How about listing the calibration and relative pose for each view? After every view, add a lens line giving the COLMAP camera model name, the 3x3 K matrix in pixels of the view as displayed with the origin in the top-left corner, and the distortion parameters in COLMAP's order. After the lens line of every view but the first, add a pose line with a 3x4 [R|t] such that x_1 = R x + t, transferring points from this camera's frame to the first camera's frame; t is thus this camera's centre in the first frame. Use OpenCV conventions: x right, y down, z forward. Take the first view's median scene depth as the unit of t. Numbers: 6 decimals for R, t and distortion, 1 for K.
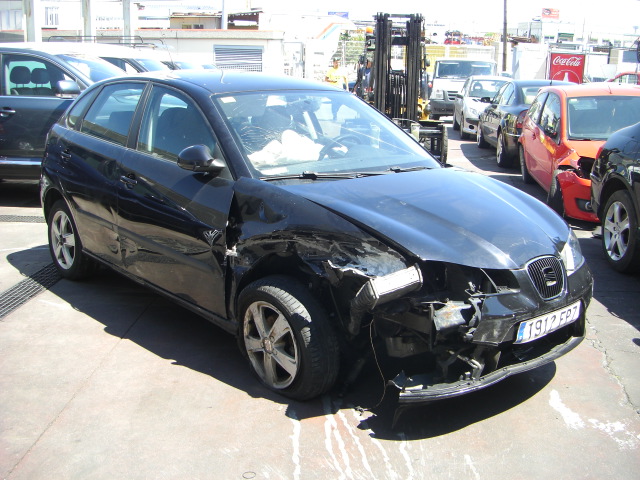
lens RADIAL K [[769.3, 0, 346.3], [0, 769.3, 239.9], [0, 0, 1]] dist [-0.227071, 0.229263]
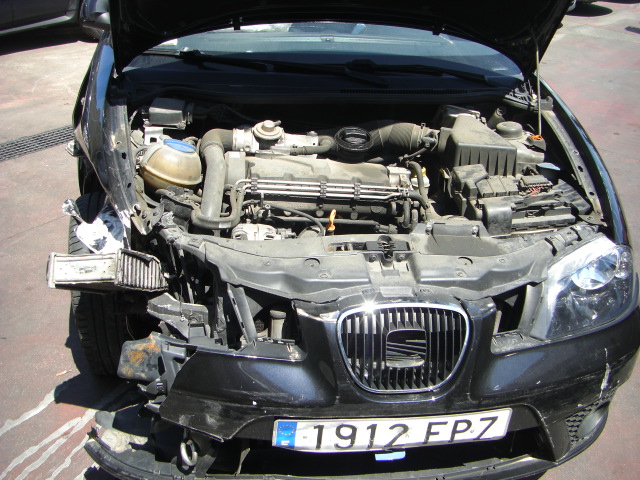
lens RADIAL K [[755.7, 0, 330.4], [0, 755.7, 239.1], [0, 0, 1]] dist [-0.197836, 0.161809]
pose [[0.809722, 0.290420, -0.509909, 0.433639], [-0.172982, 0.948463, 0.265509, -0.130272], [0.560739, -0.126783, 0.818229, 0.569763]]
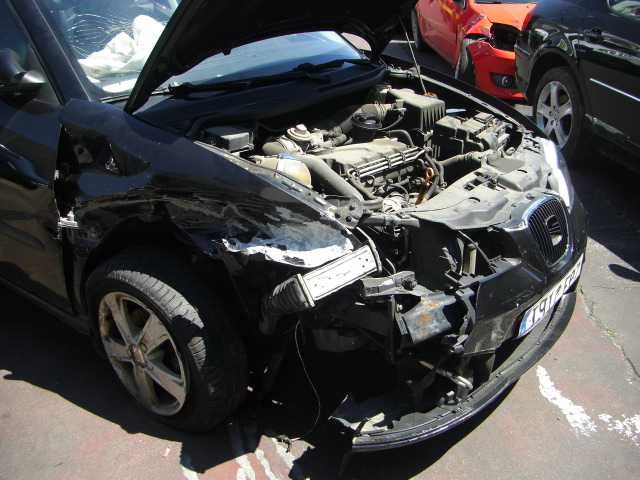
lens RADIAL K [[769.3, 0, 346.3], [0, 769.3, 239.9], [0, 0, 1]] dist [-0.227071, 0.229263]
pose [[0.984263, -0.076041, 0.159513, -0.022087], [0.046449, 0.982267, 0.181645, -0.072312], [-0.170497, -0.171377, 0.970341, 0.360832]]
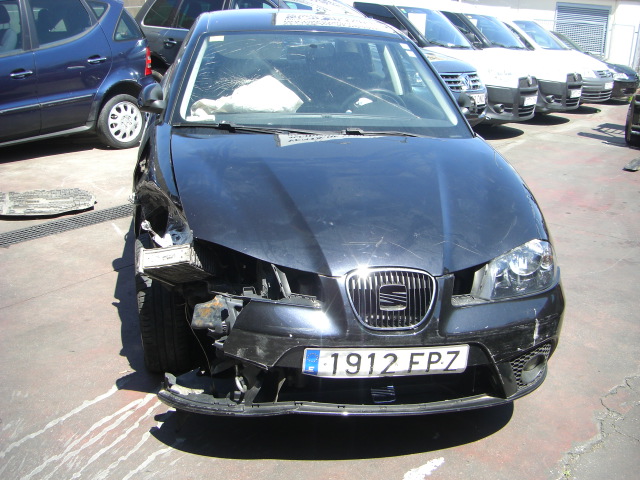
lens RADIAL K [[769.3, 0, 346.3], [0, 769.3, 239.9], [0, 0, 1]] dist [-0.227071, 0.229263]
pose [[0.838592, 0.181893, -0.513496, 0.565147], [-0.156460, 0.983315, 0.092799, -0.062016], [0.521808, 0.002521, 0.853059, 0.353916]]
